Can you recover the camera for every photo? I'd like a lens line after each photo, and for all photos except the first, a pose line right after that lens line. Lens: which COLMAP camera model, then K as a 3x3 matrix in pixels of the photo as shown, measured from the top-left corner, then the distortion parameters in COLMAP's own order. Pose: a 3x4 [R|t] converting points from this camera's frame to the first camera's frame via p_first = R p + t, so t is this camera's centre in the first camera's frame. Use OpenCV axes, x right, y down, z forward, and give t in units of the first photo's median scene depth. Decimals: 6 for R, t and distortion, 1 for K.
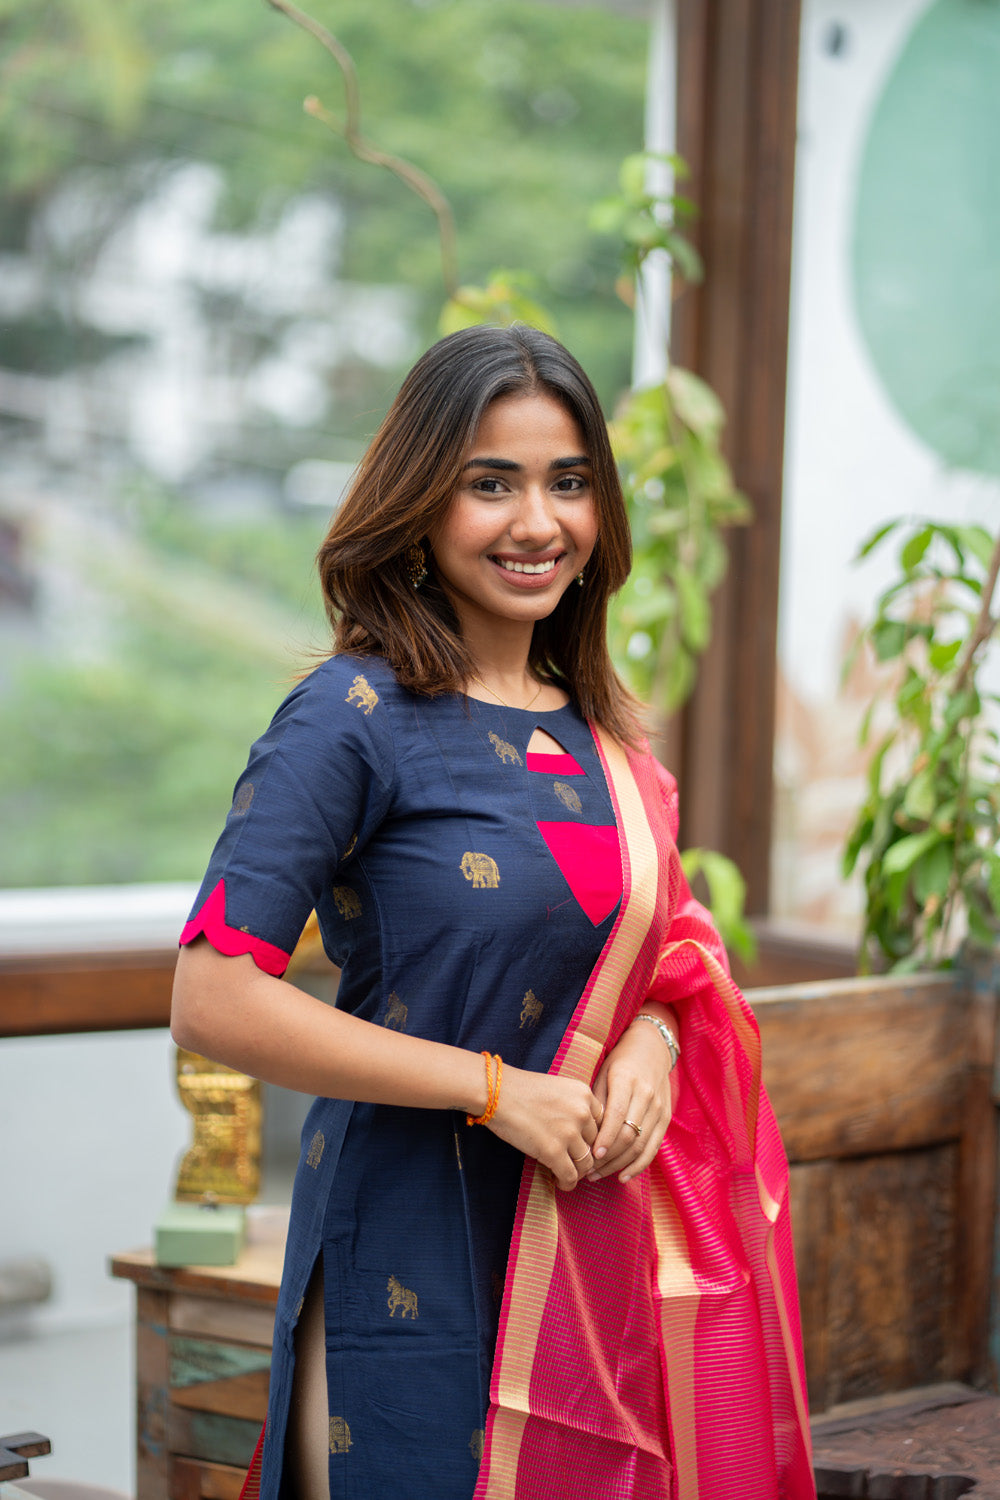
lens RADIAL K [[3752.4, 0, 501.3], [0, 3752.4, 745.4], [0, 0, 1]] dist [0.013114, 0.000000]
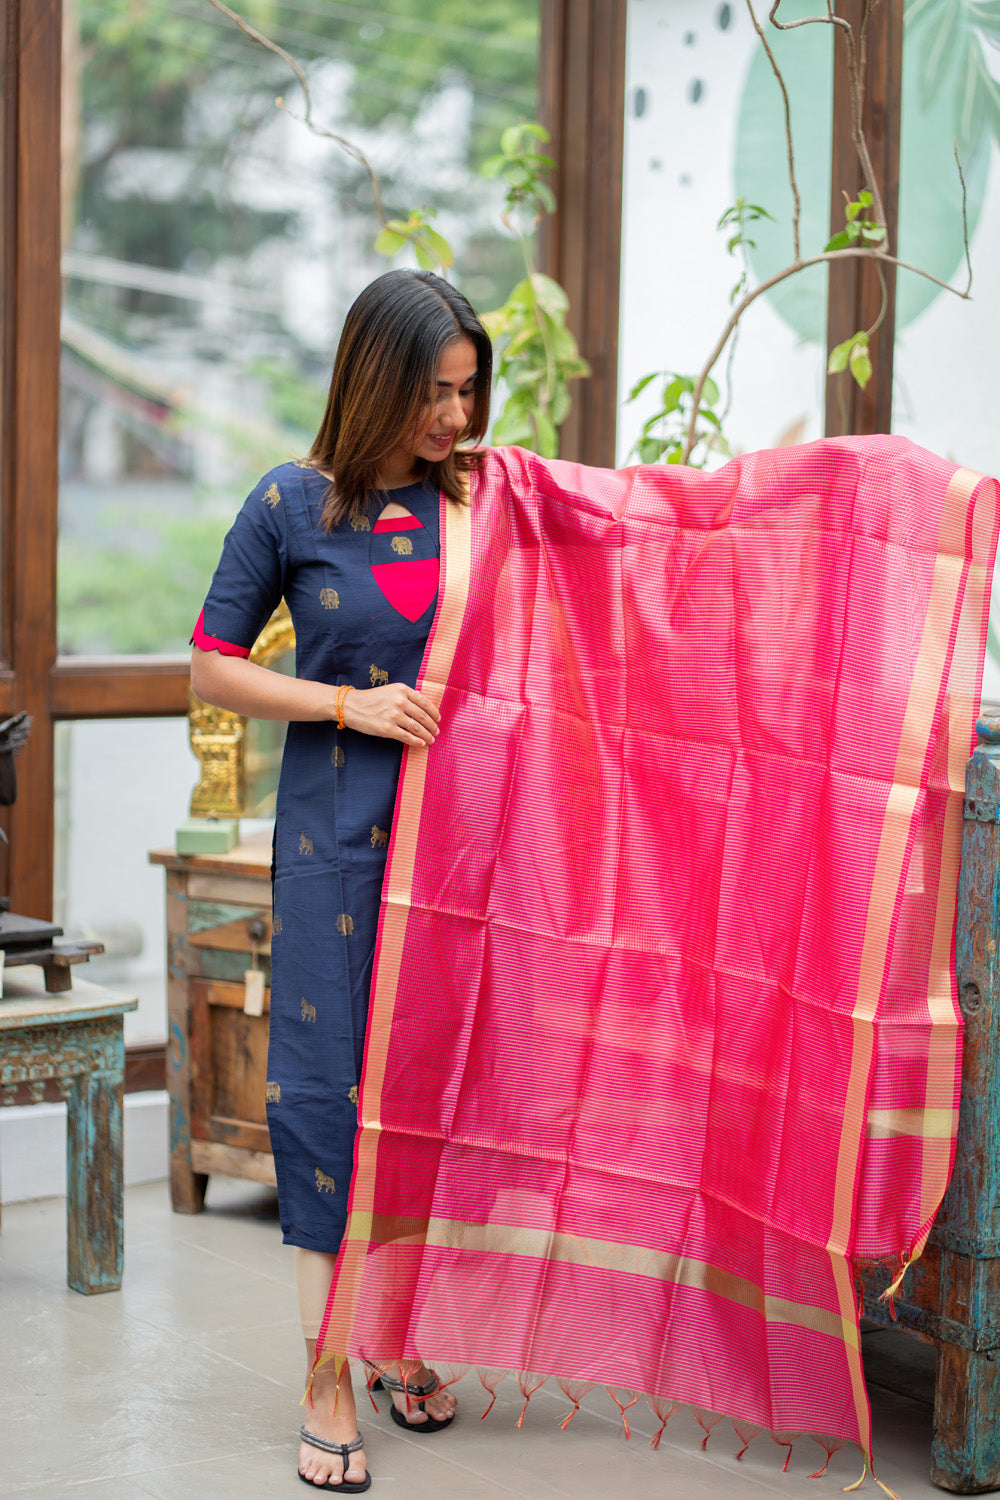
lens RADIAL K [[3752.4, 0, 508.1], [0, 3752.4, 762.3], [0, 0, 1]] dist [0.013114, 0.000000]
pose [[0.999065, -0.003785, -0.043079, 0.113447], [0.005421, 0.999266, 0.037922, 0.041215], [0.042904, -0.038120, 0.998352, -0.556039]]
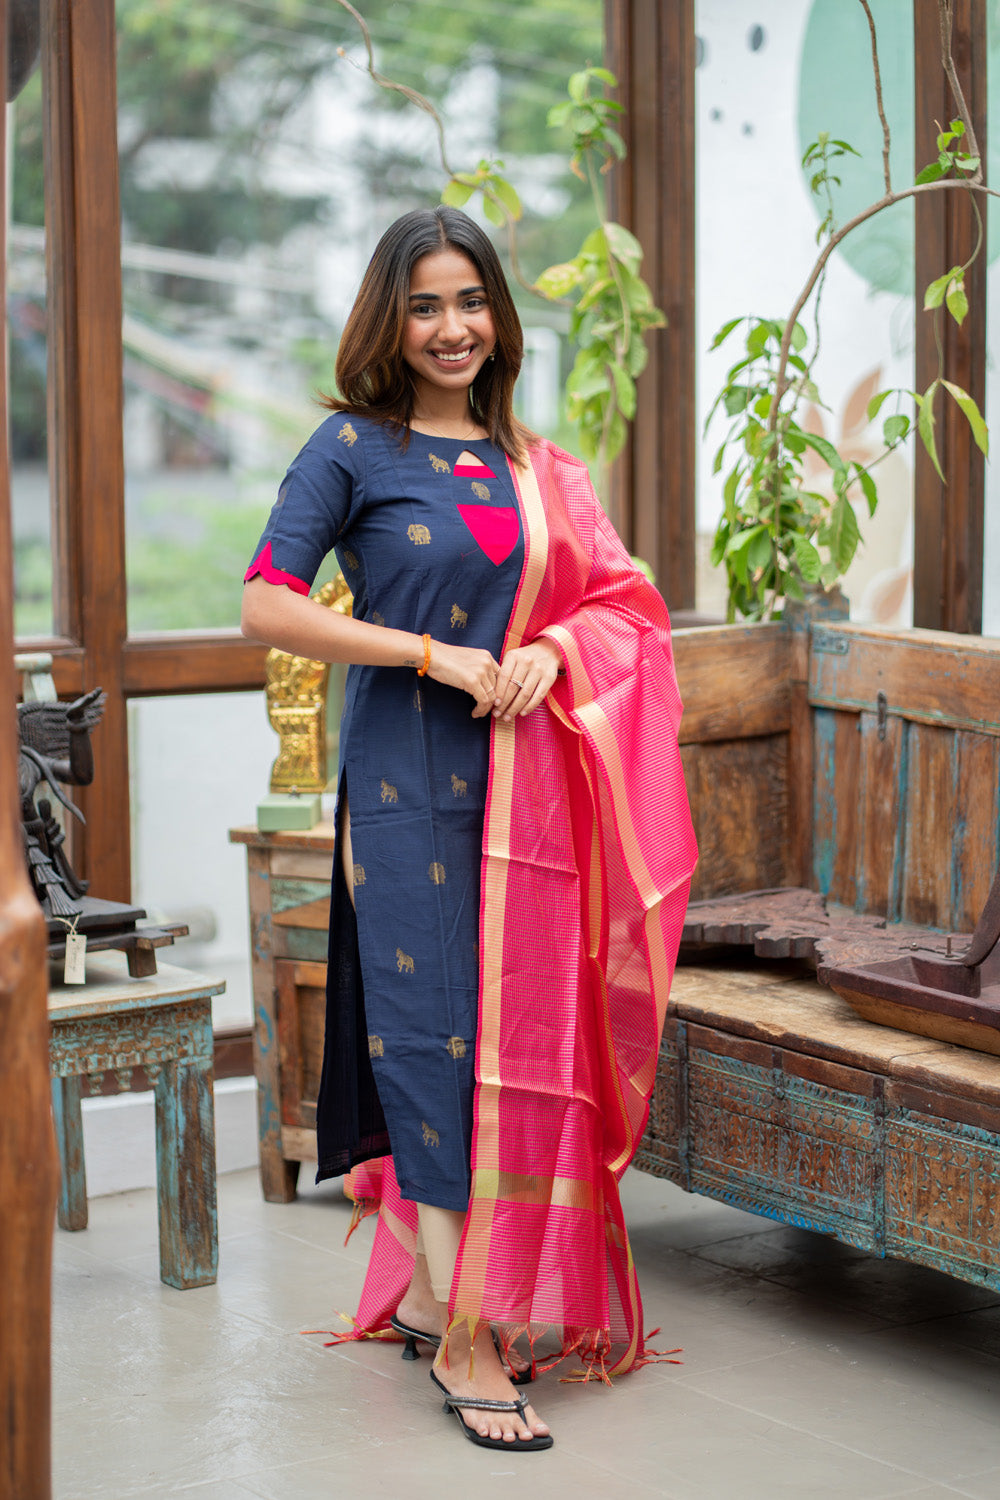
lens RADIAL K [[3752.4, 0, 493.9], [0, 3752.4, 748.1], [0, 0, 1]] dist [0.013114, 0.000000]
pose [[0.997822, -0.032627, -0.057331, 0.090340], [0.034822, 0.998681, 0.037723, 0.050866], [0.056025, -0.039637, 0.997642, -0.502822]]
